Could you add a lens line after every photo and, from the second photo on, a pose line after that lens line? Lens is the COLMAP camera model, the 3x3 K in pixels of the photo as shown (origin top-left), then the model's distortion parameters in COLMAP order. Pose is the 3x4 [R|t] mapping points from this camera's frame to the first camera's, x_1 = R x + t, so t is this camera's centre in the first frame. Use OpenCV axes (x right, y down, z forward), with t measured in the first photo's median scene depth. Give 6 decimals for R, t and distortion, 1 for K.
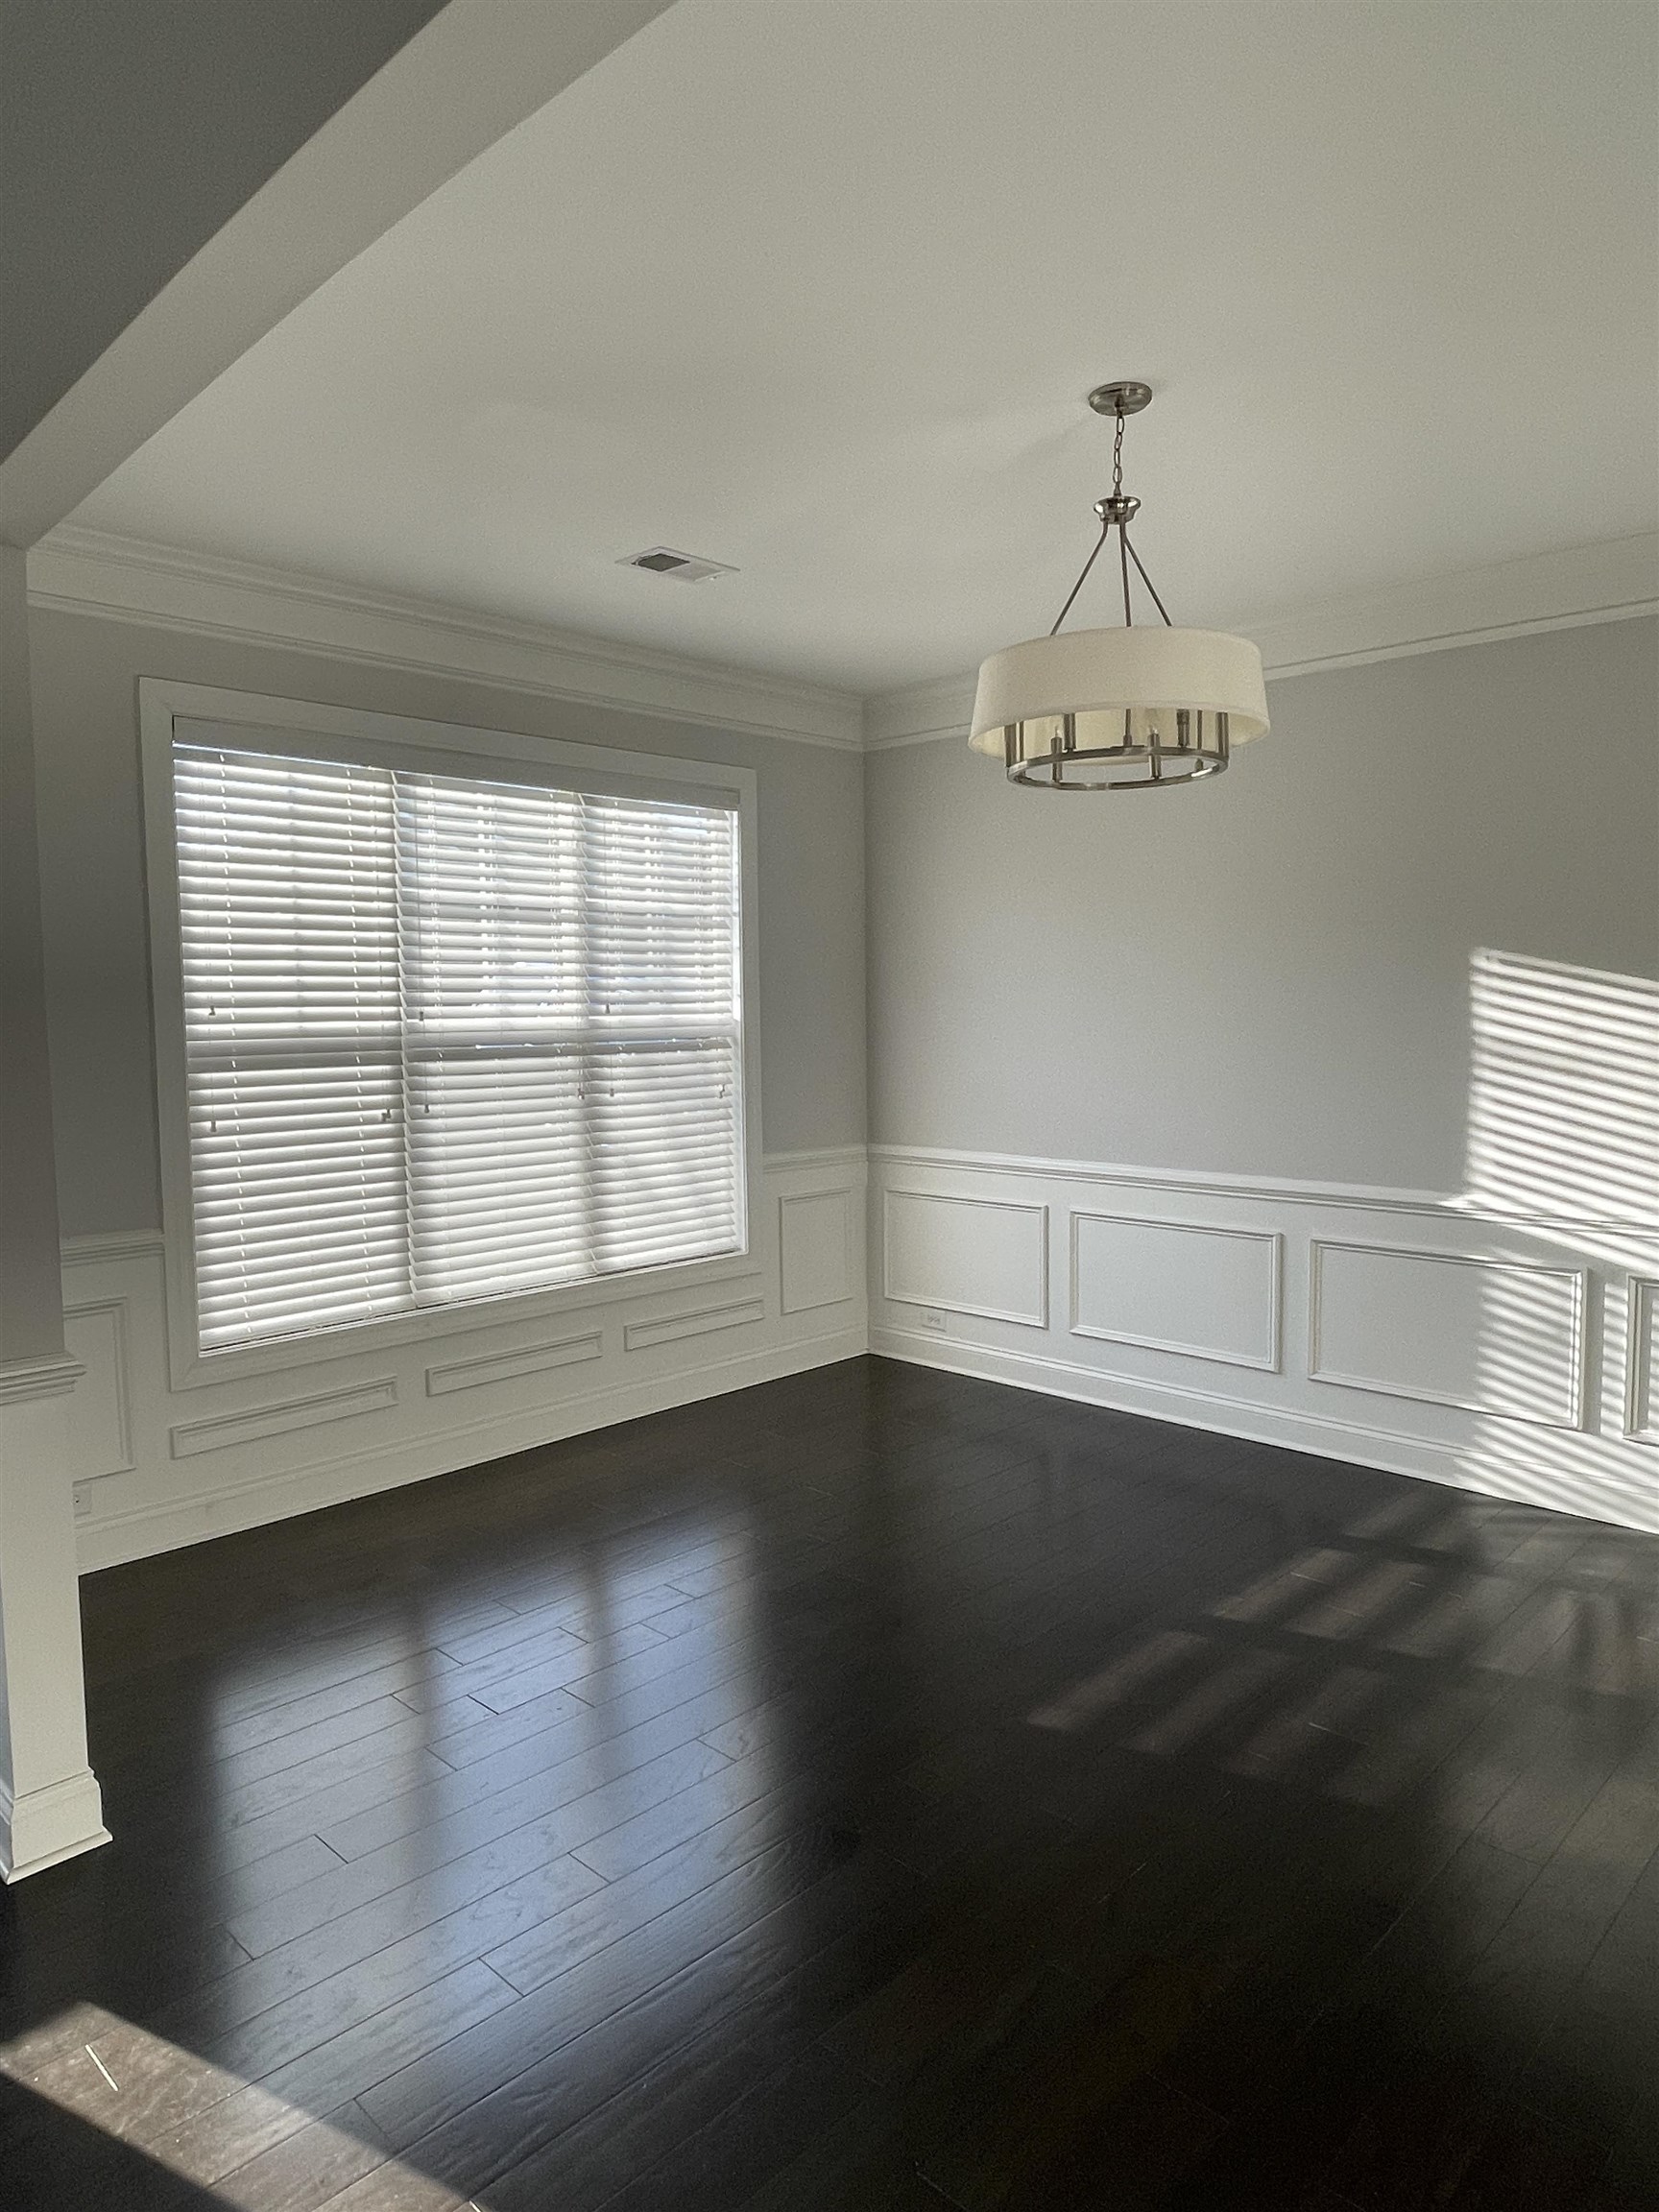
lens RADIAL K [[1380.1, 0, 827.3], [0, 1380.1, 1110.9], [0, 0, 1]] dist [-0.001067, -0.002485]
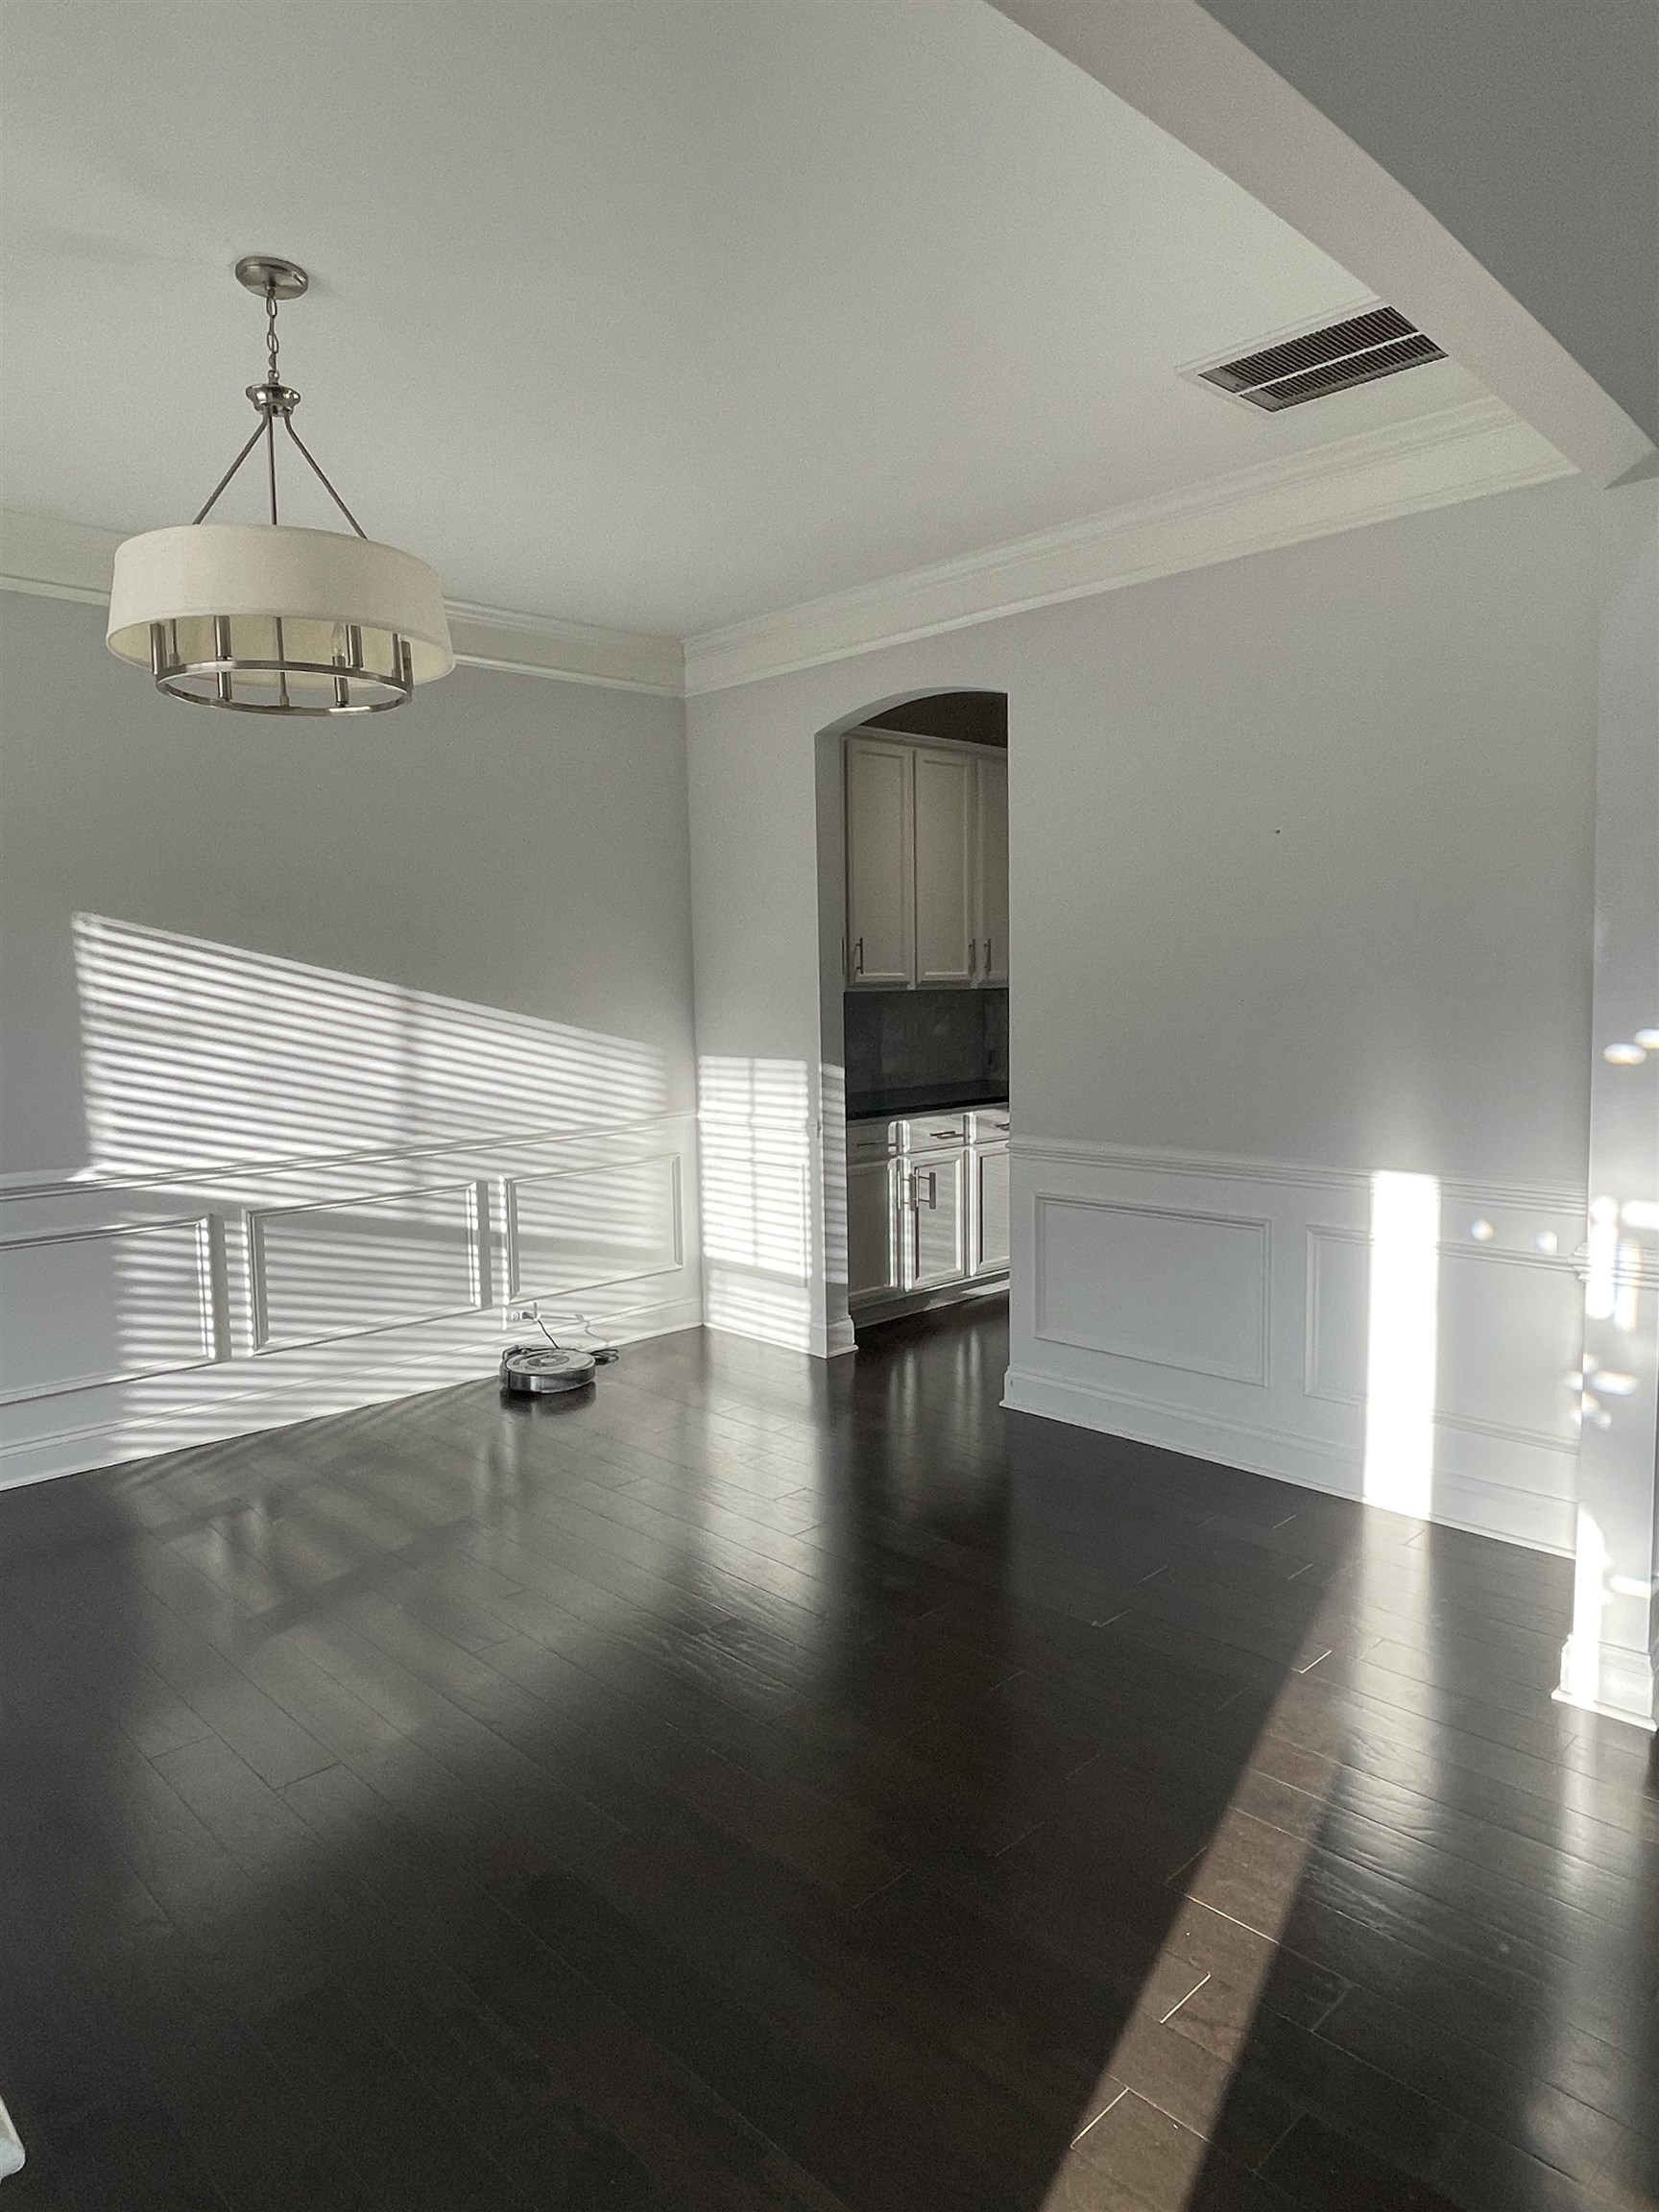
lens RADIAL K [[1380.1, 0, 822.8], [0, 1380.1, 1114.0], [0, 0, 1]] dist [-0.001067, -0.002485]
pose [[0.023189, -0.091974, 0.995491, -0.499914], [0.095696, 0.991391, 0.089366, -0.013384], [-0.995140, 0.093192, 0.031791, 0.461713]]
